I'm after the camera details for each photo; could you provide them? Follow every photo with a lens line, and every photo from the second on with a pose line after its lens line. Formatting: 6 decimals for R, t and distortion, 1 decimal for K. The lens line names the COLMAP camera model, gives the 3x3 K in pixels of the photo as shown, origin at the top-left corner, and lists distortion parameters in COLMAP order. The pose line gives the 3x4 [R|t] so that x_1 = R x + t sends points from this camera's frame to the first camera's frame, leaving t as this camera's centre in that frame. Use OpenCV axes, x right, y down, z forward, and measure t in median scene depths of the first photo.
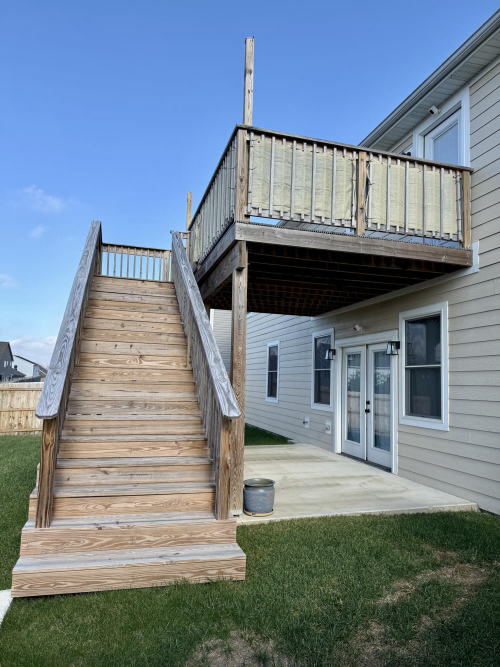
lens RADIAL K [[426.9, 0, 248.5], [0, 426.9, 344.3], [0, 0, 1]] dist [0.003377, 0.000069]
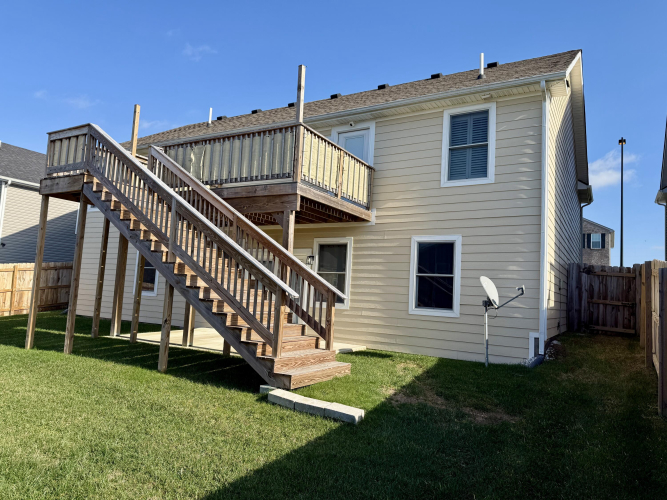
lens RADIAL K [[462.1, 0, 333.5], [0, 462.1, 250.0], [0, 0, 1]] dist [0.063915, -0.004883]
pose [[0.719752, 0.085389, 0.688960, -0.992824], [-0.097073, 0.995036, -0.021912, -0.000697], [-0.687411, -0.051108, 0.724468, -0.356888]]
